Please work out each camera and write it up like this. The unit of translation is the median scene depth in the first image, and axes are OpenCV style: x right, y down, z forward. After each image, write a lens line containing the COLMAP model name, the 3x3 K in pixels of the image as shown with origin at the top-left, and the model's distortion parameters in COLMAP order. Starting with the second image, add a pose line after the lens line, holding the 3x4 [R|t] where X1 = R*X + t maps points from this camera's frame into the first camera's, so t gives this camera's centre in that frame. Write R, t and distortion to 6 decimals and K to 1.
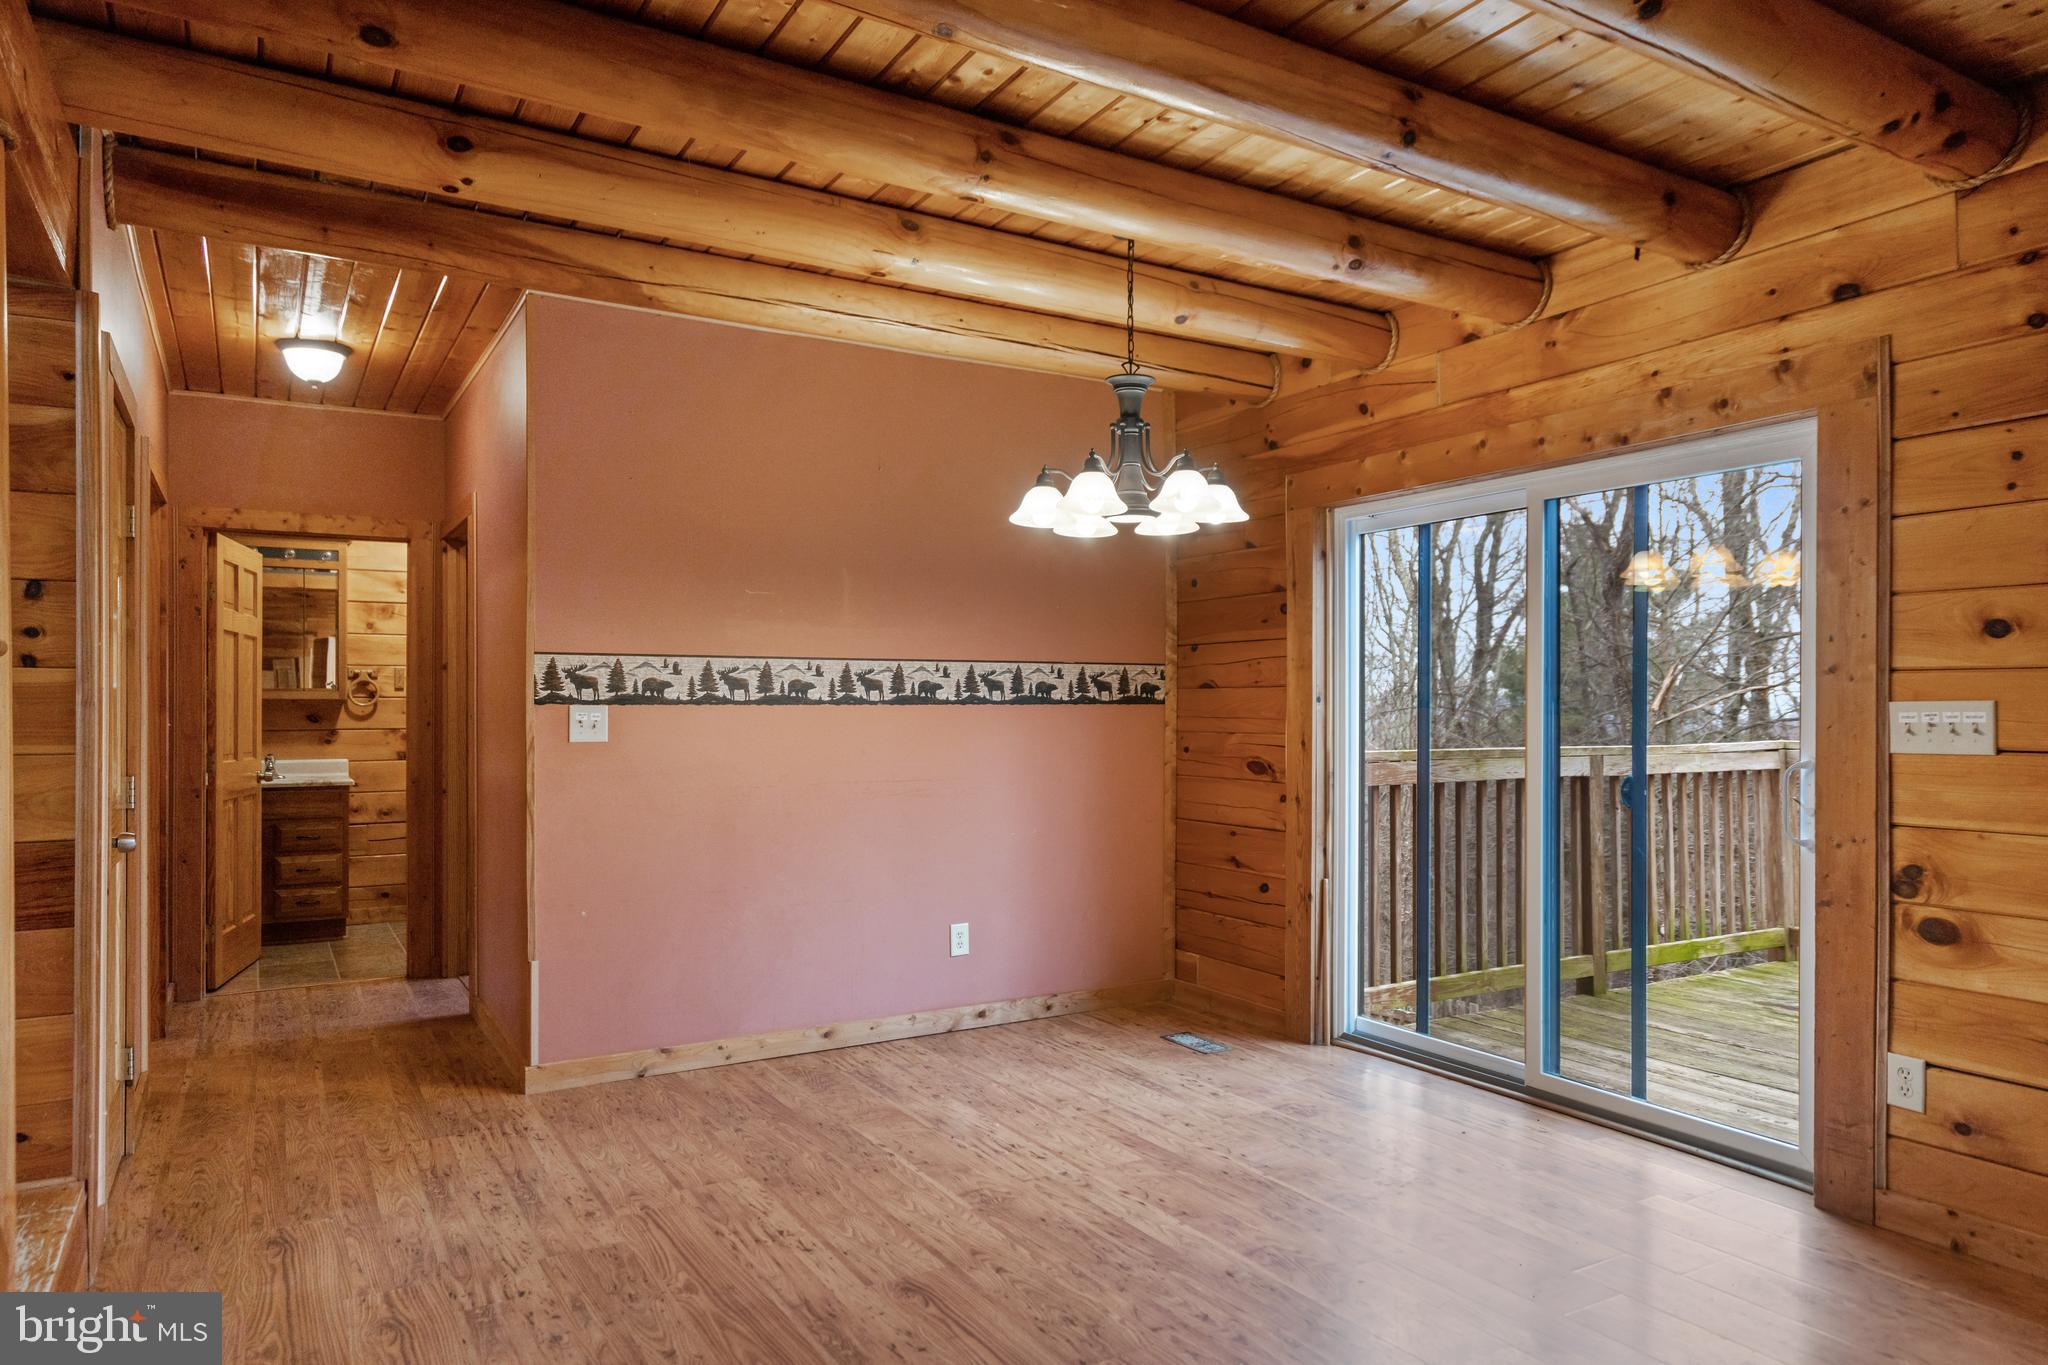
lens RADIAL K [[1282.3, 0, 1025.5], [0, 1282.3, 694.1], [0, 0, 1]] dist [0.018570, -0.001698]
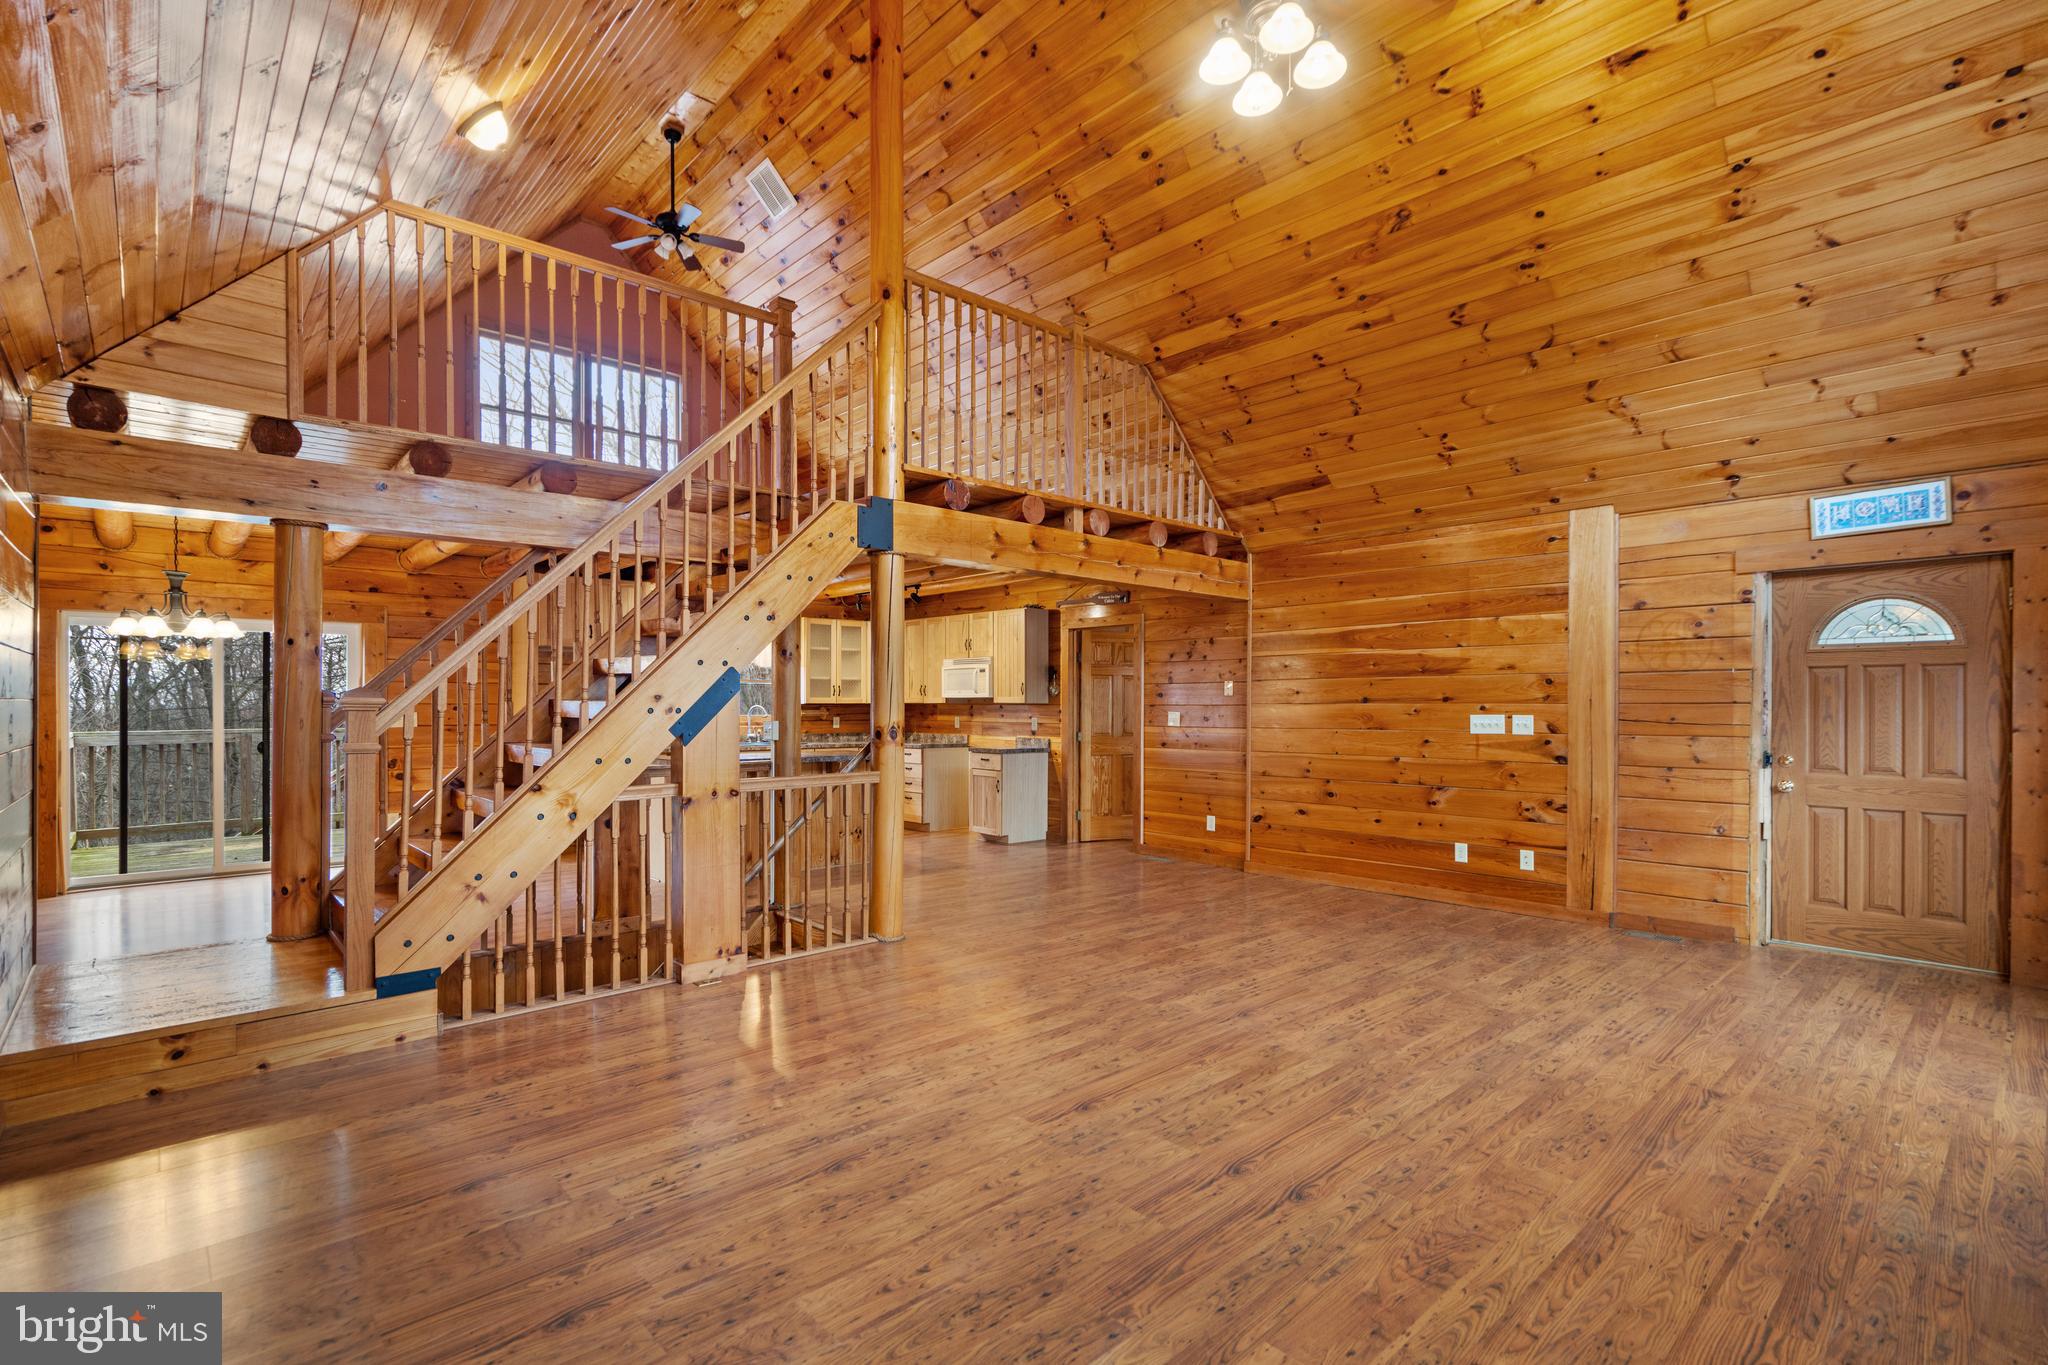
lens RADIAL K [[954.1, 0, 1027.2], [0, 954.1, 698.9], [0, 0, 1]] dist [-0.003764, 0.003625]
pose [[-0.214942, 0.007998, 0.976594, -1.546719], [-0.009345, 0.999904, -0.010246, -0.014997], [-0.976582, -0.011329, -0.214847, -0.084527]]
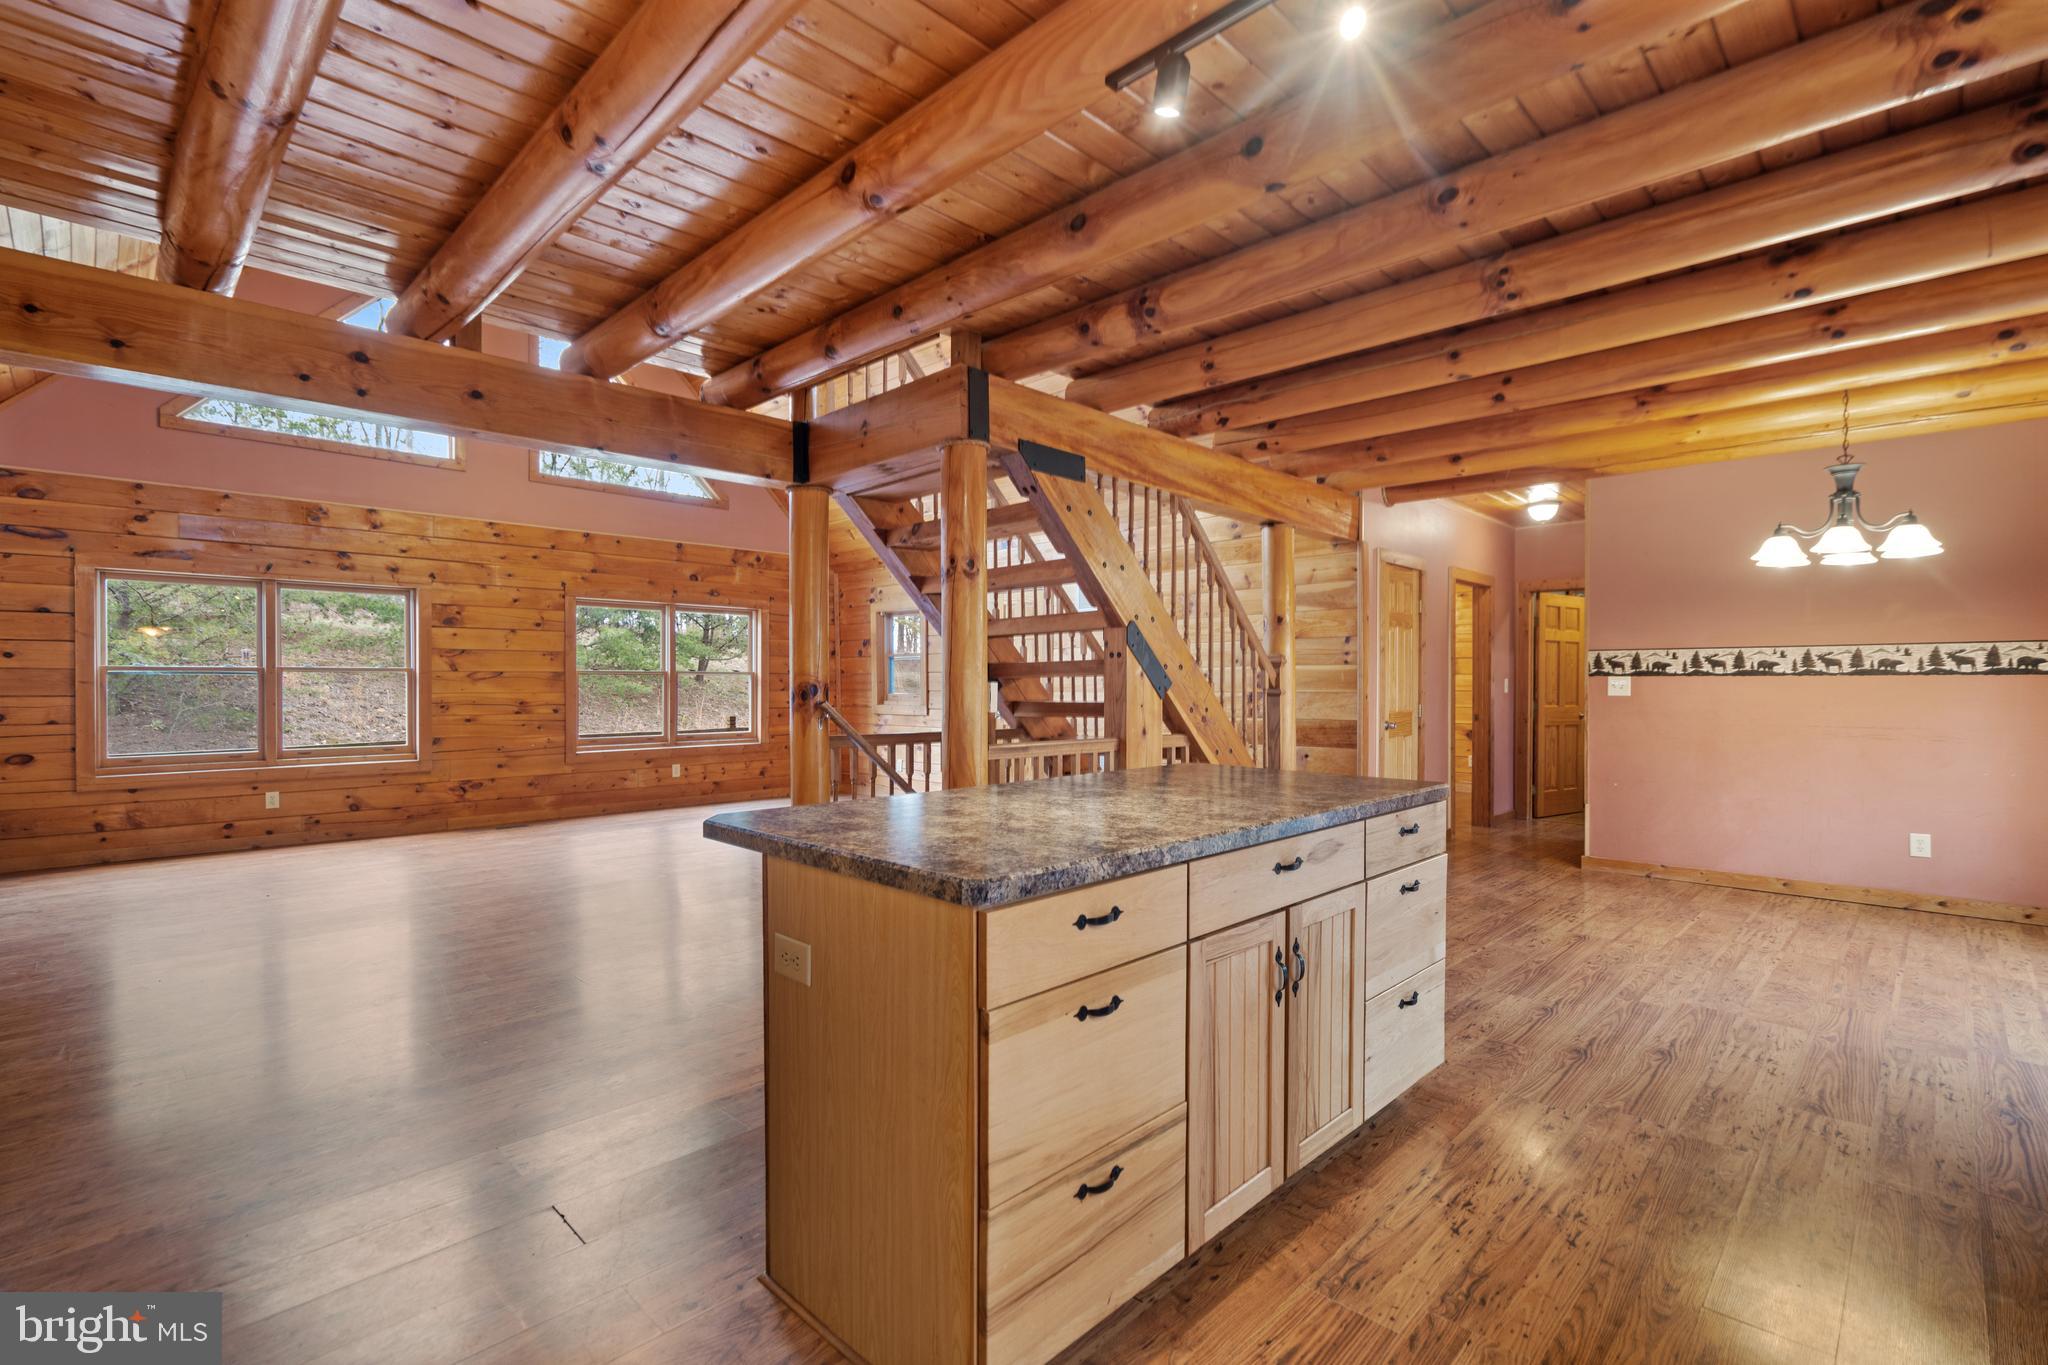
lens RADIAL K [[954.1, 0, 1034.5], [0, 954.1, 687.4], [0, 0, 1]] dist [-0.003764, 0.003625]
pose [[0.273188, 0.005223, -0.961946, 0.815132], [0.010853, 0.999905, 0.008511, 0.003052], [0.961899, -0.012765, 0.273106, -0.234677]]
